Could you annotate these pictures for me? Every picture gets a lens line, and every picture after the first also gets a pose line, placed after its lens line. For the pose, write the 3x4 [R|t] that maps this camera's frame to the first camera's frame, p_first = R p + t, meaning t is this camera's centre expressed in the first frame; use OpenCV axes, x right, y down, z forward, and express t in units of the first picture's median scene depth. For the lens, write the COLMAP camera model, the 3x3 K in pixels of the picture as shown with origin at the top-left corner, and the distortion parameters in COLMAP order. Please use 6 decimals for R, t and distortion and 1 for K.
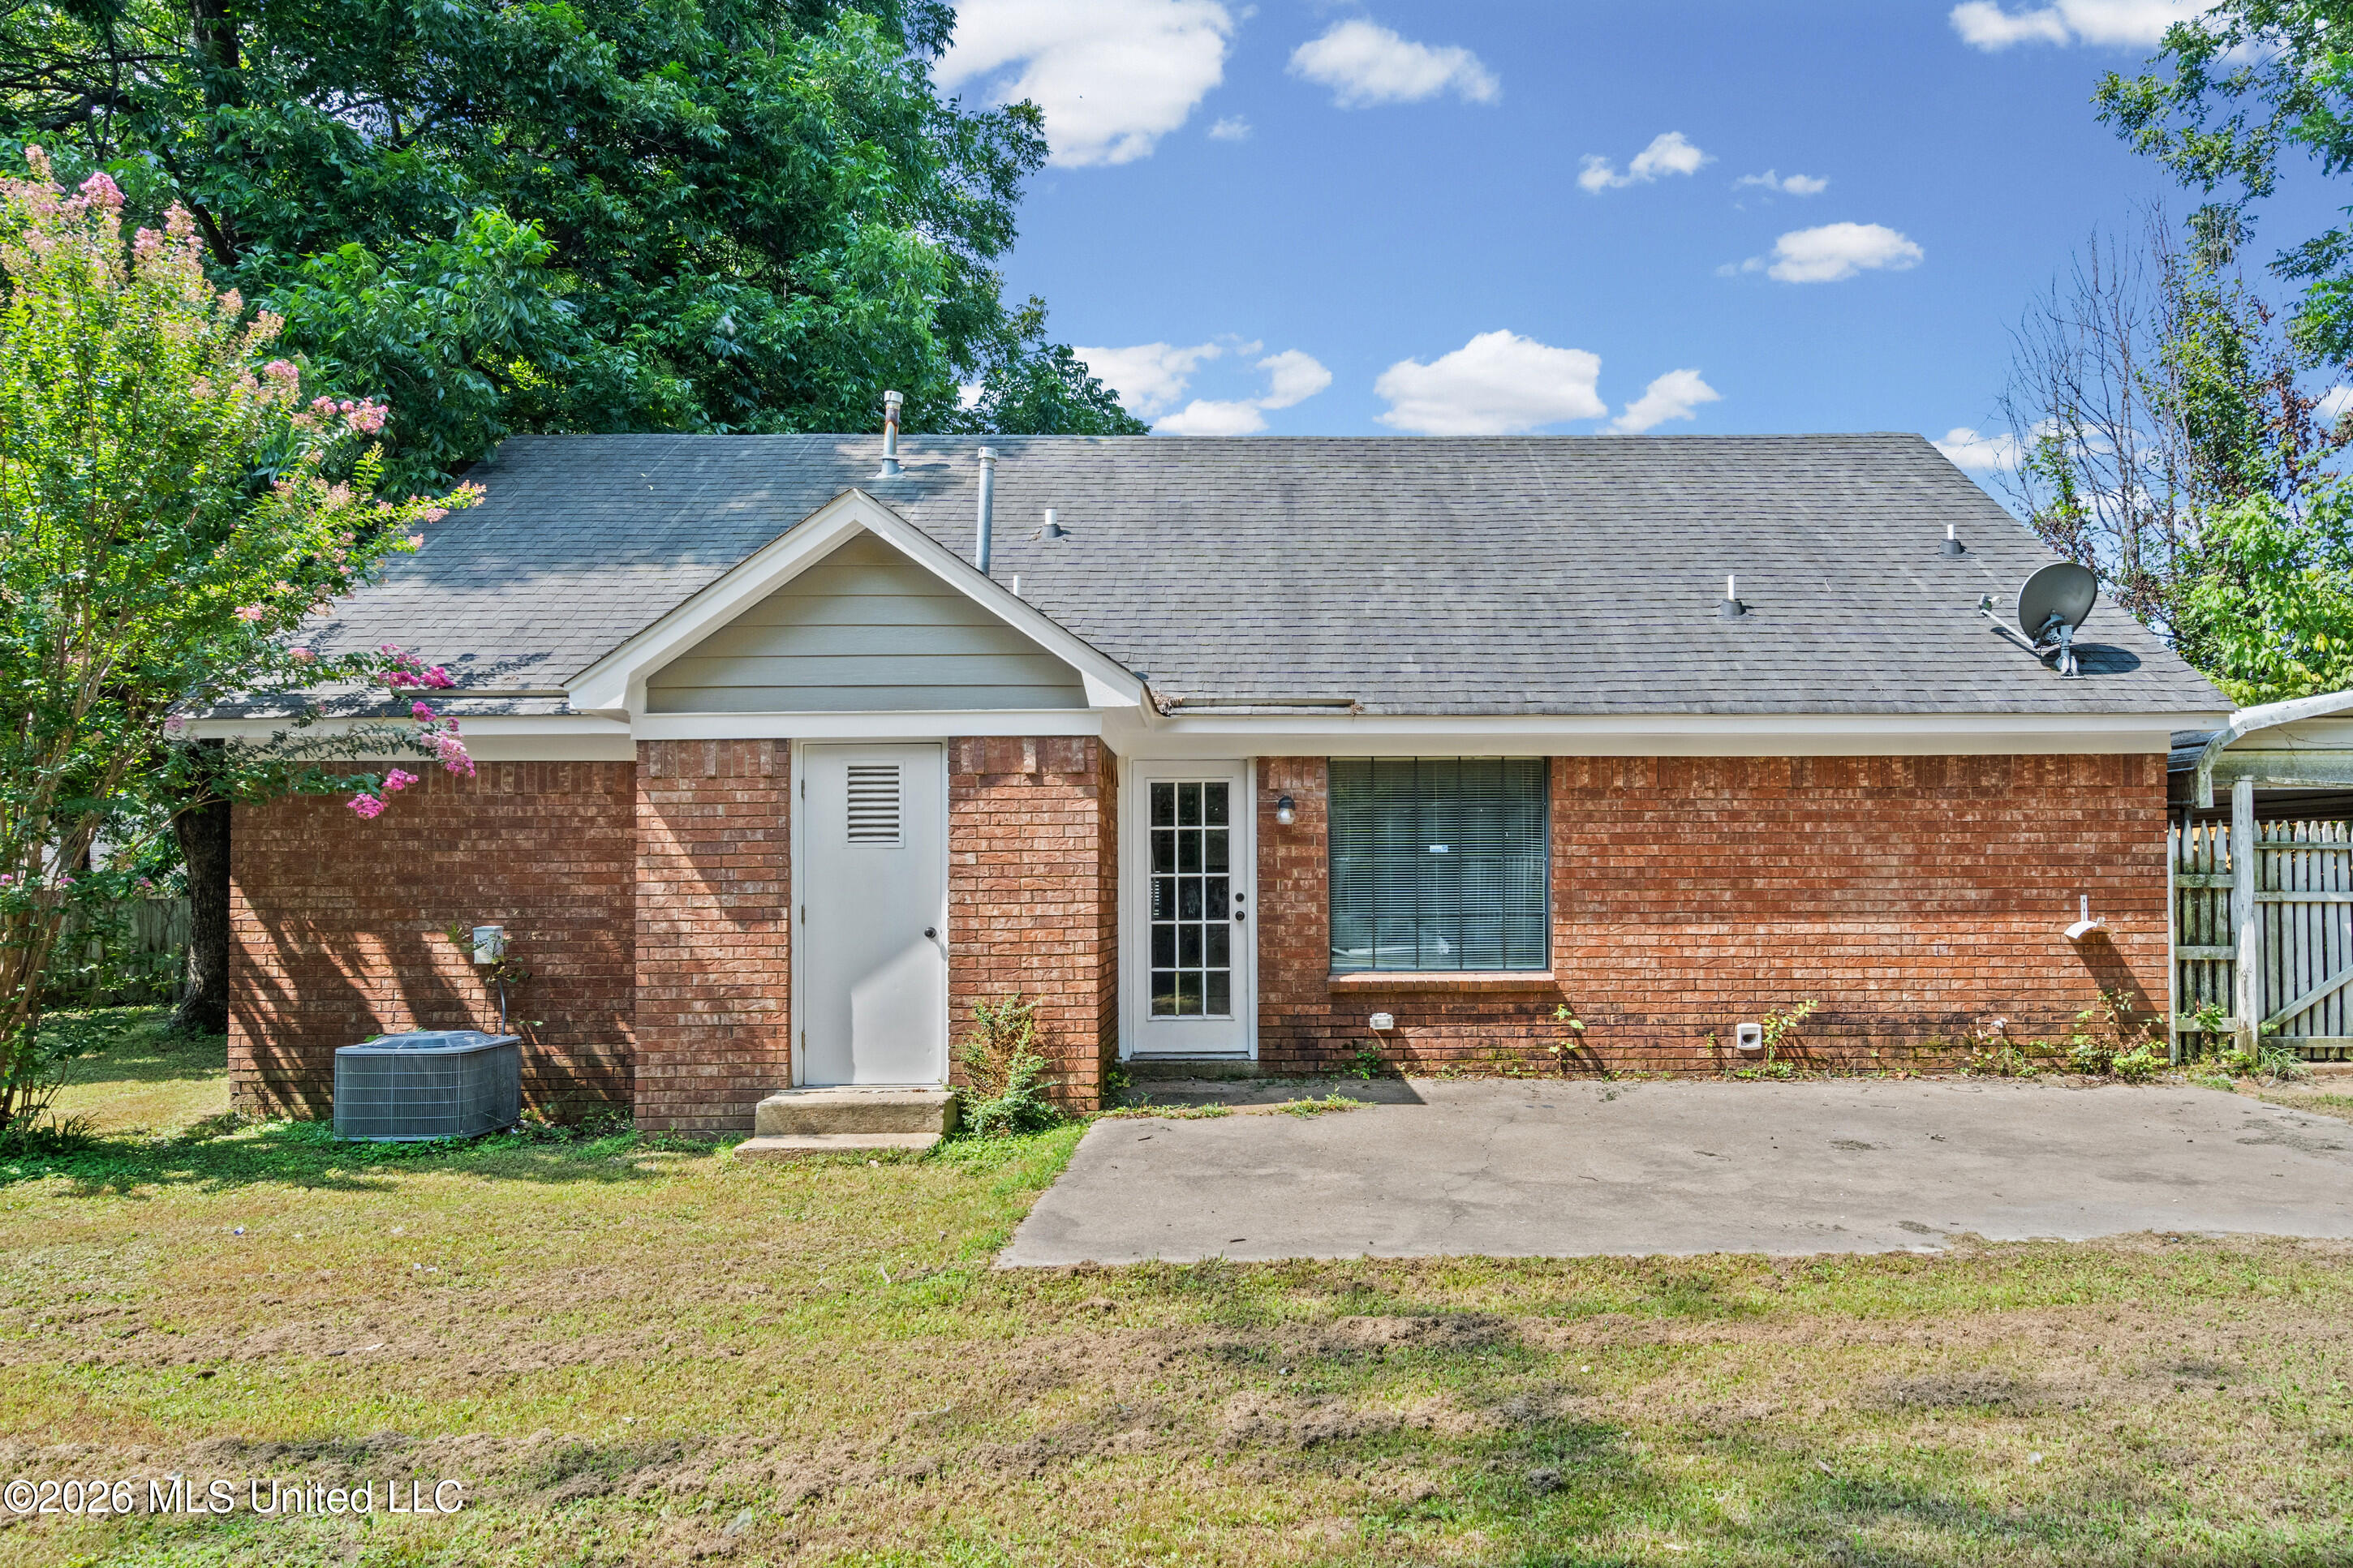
lens RADIAL K [[1507.7, 0, 1177.4], [0, 1507.7, 791.8], [0, 0, 1]] dist [0.008814, -0.000950]
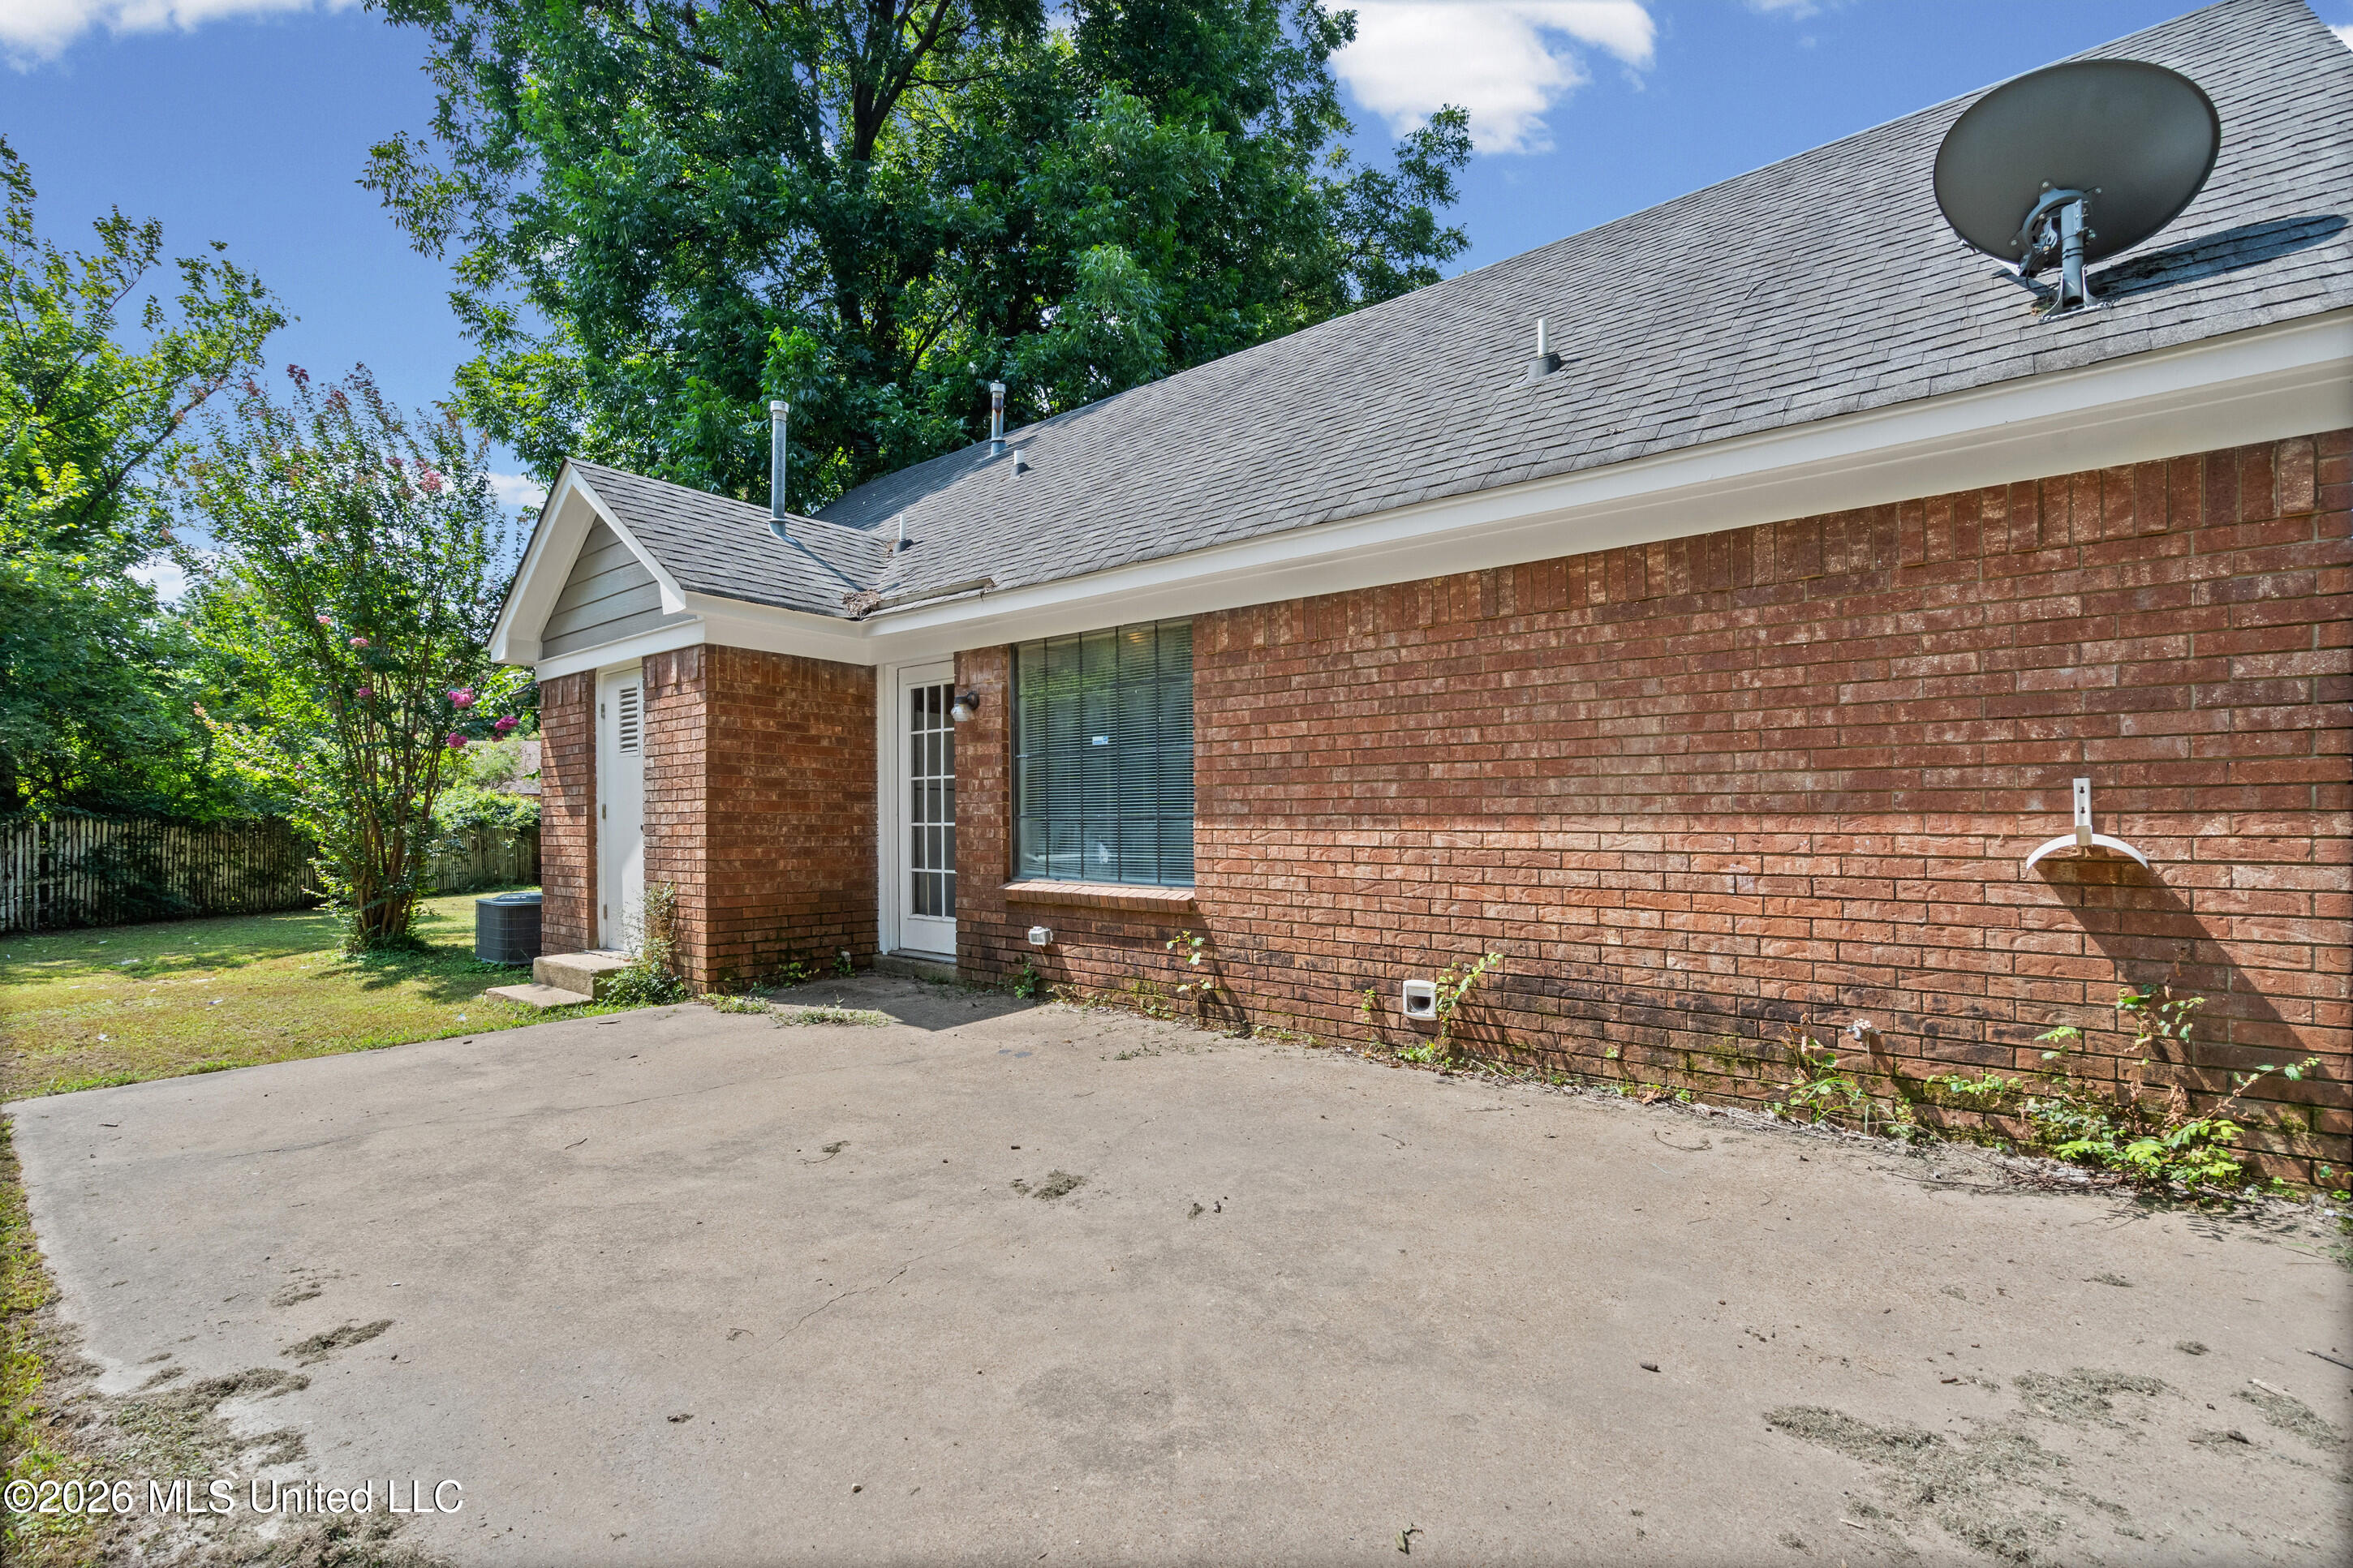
lens RADIAL K [[1079.8, 0, 1175.2], [0, 1079.8, 792.4], [0, 0, 1]] dist [-0.006590, 0.002478]
pose [[0.748444, -0.012234, -0.663085, 0.612424], [0.034536, 0.999192, 0.020547, 0.056601], [0.662298, -0.038279, 0.748262, 0.572045]]
